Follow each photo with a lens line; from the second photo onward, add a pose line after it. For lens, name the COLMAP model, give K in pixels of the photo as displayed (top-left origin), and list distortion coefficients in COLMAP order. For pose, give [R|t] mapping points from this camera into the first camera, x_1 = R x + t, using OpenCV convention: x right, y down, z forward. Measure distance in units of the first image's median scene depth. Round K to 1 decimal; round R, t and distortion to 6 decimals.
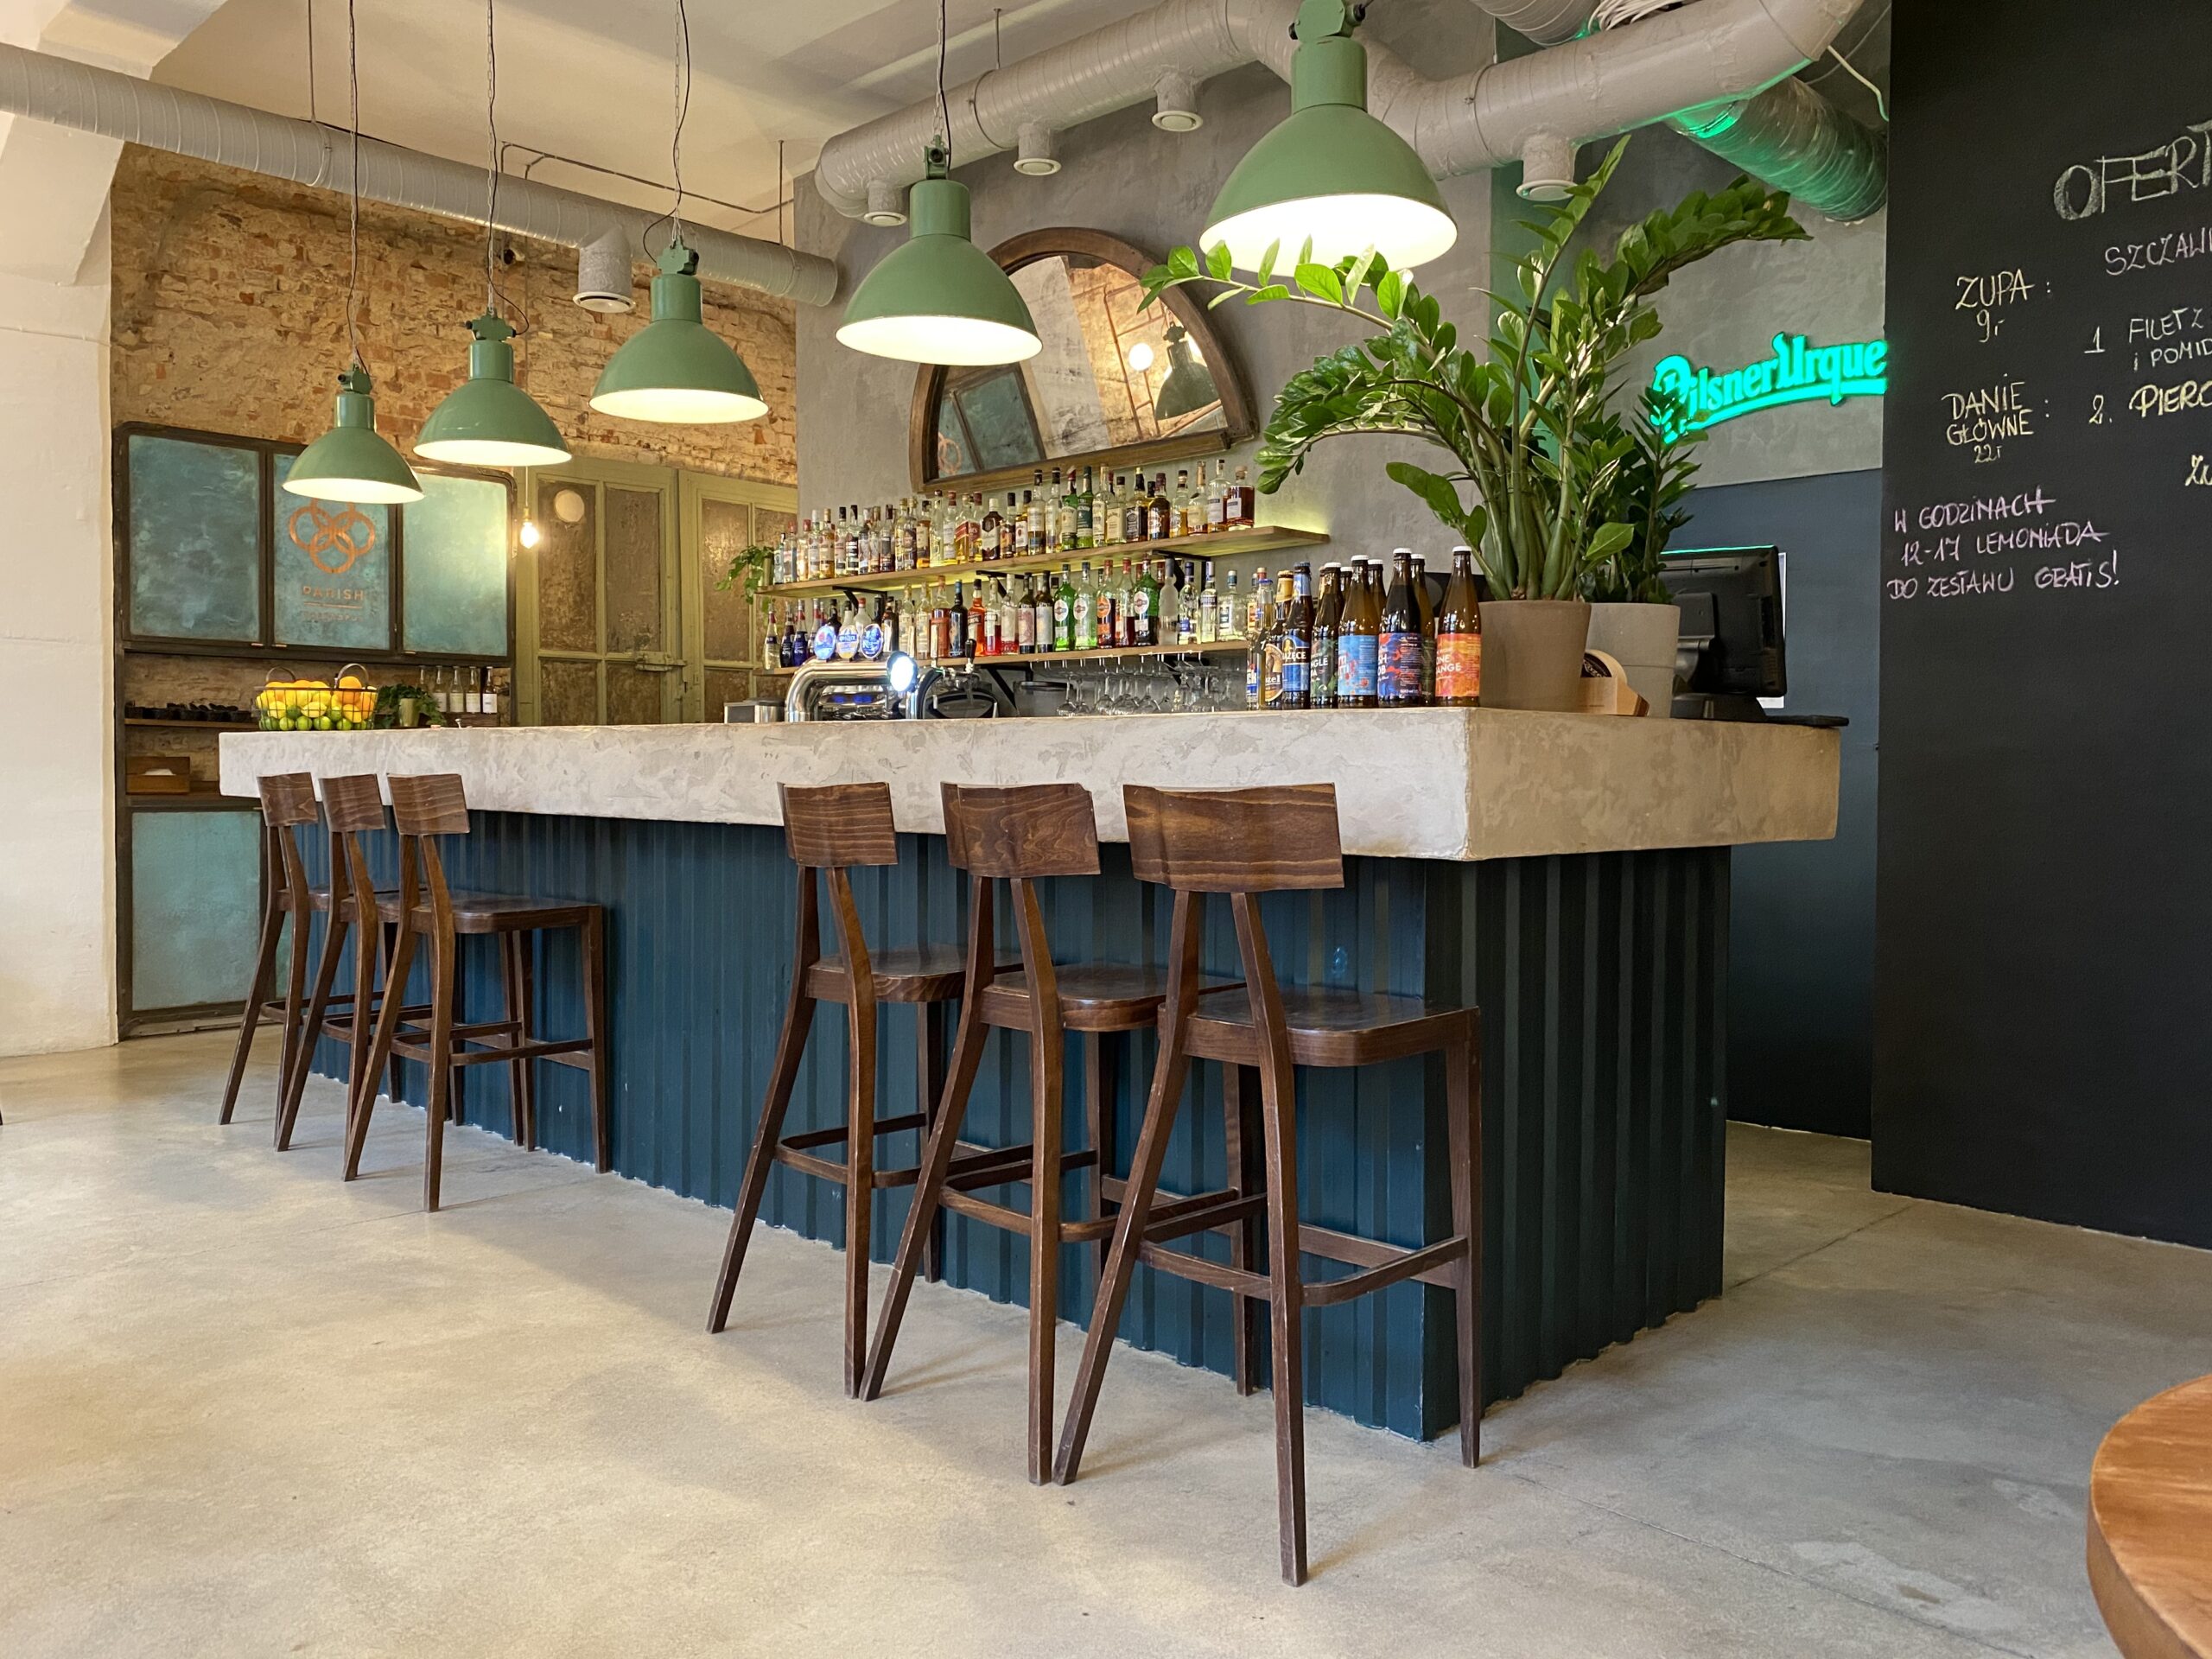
lens RADIAL K [[1698.0, 0, 1110.1], [0, 1698.0, 815.4], [0, 0, 1]] dist [0.016545, -0.023165]
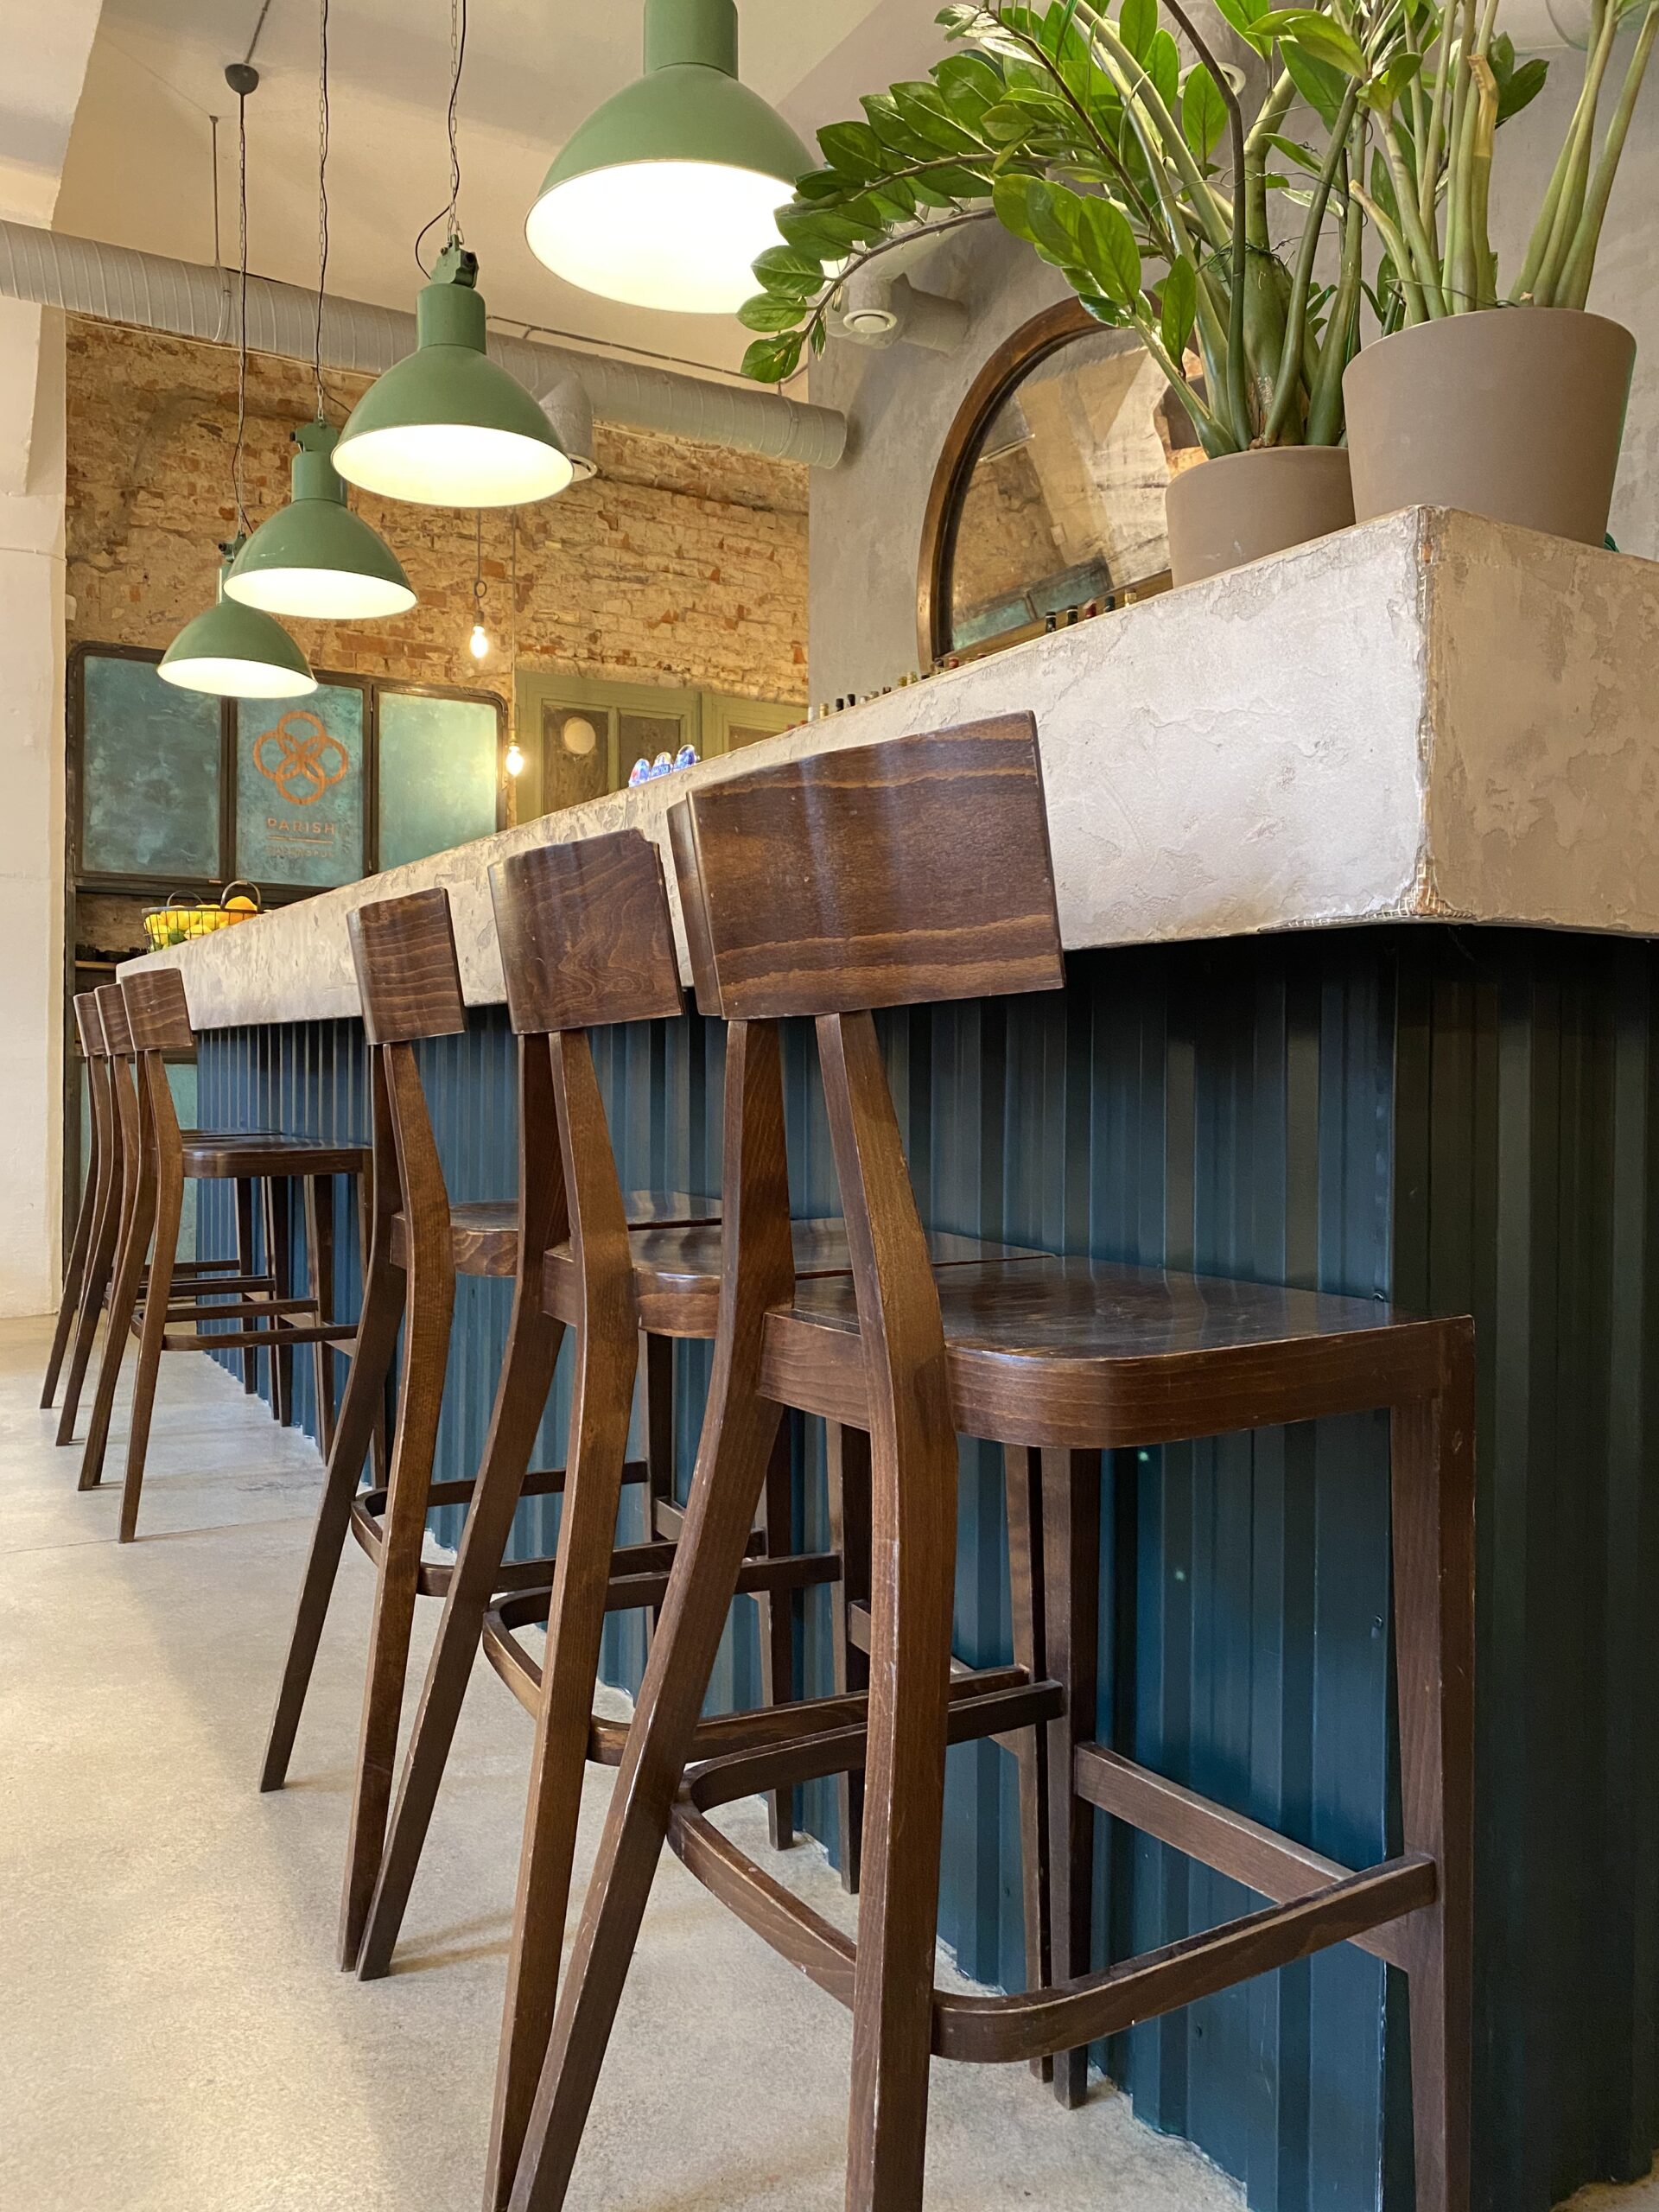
lens RADIAL K [[1698.0, 0, 823.9], [0, 1698.0, 1111.1], [0, 0, 1]] dist [0.016545, -0.023165]
pose [[0.962090, 0.008468, -0.272600, 0.063629], [-0.010536, 0.999926, -0.006121, 0.024722], [0.272528, 0.008761, 0.962108, 0.207032]]
